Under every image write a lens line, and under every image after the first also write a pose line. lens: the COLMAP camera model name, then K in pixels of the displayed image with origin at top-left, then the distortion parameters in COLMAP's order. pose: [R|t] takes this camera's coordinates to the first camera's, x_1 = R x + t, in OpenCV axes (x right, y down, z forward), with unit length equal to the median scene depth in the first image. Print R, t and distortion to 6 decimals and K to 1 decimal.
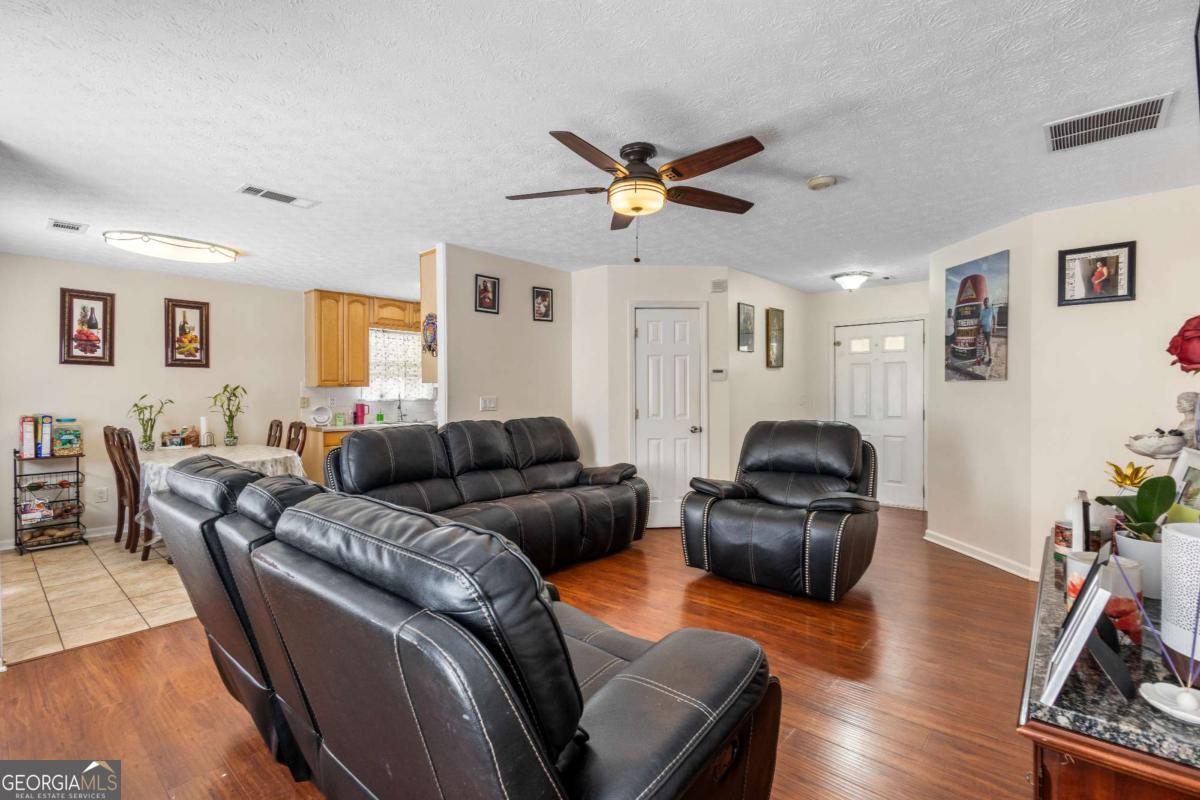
lens RADIAL K [[549.7, 0, 599.9], [0, 549.7, 402.0], [0, 0, 1]] dist [0.014460, -0.004729]
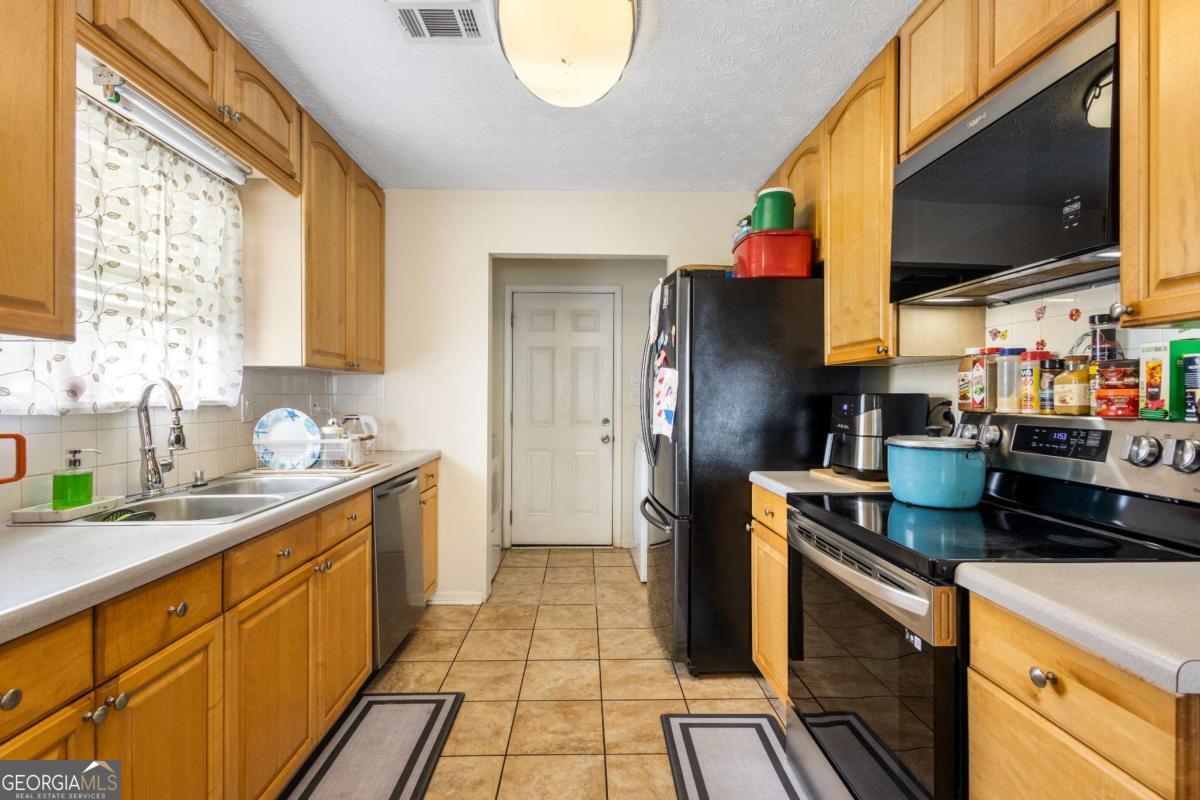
lens RADIAL K [[549.7, 0, 602.1], [0, 549.7, 401.1], [0, 0, 1]] dist [0.014460, -0.004729]
pose [[0.730542, -0.001940, 0.682865, -0.533396], [0.009677, 0.999925, -0.007511, -0.003844], [-0.682800, 0.012096, 0.730506, 0.936851]]
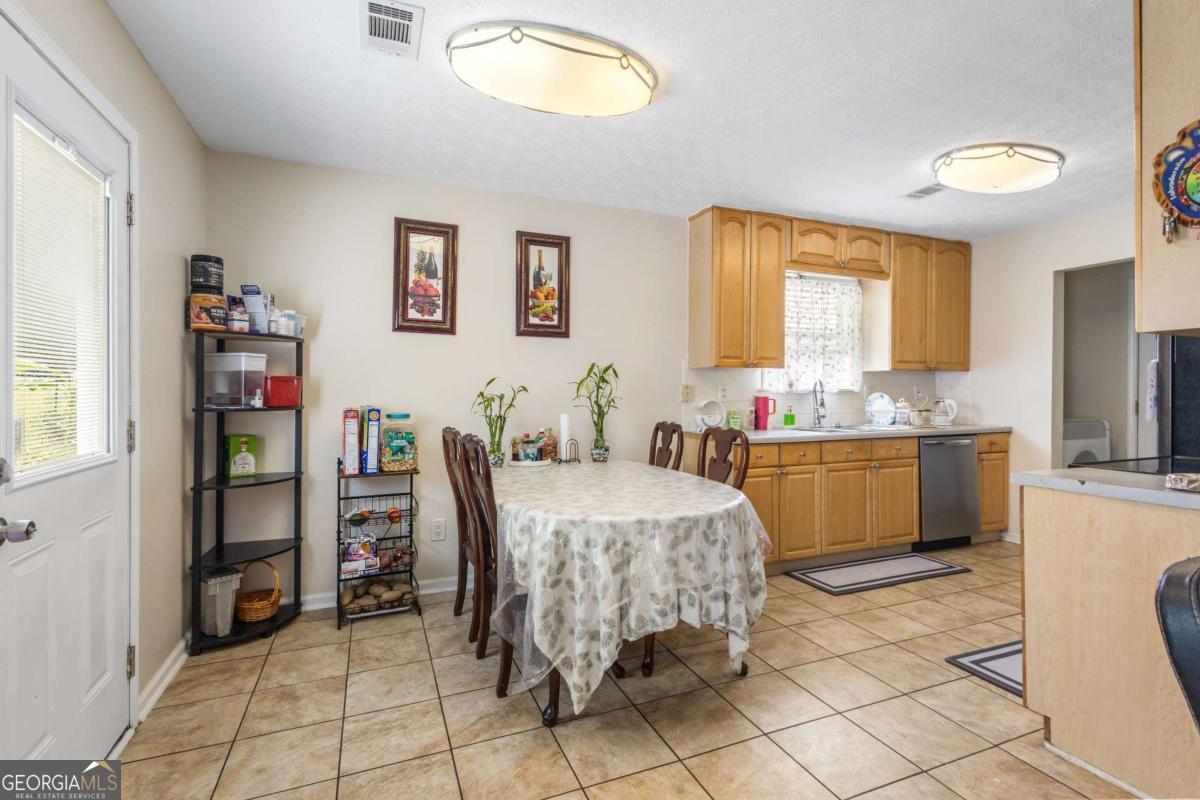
lens RADIAL K [[549.7, 0, 601.6], [0, 549.7, 394.8], [0, 0, 1]] dist [0.014460, -0.004729]
pose [[0.901607, 0.004446, -0.432534, -0.435043], [-0.009221, 0.999918, -0.008942, 0.010582], [0.432459, 0.012051, 0.901573, 0.484075]]
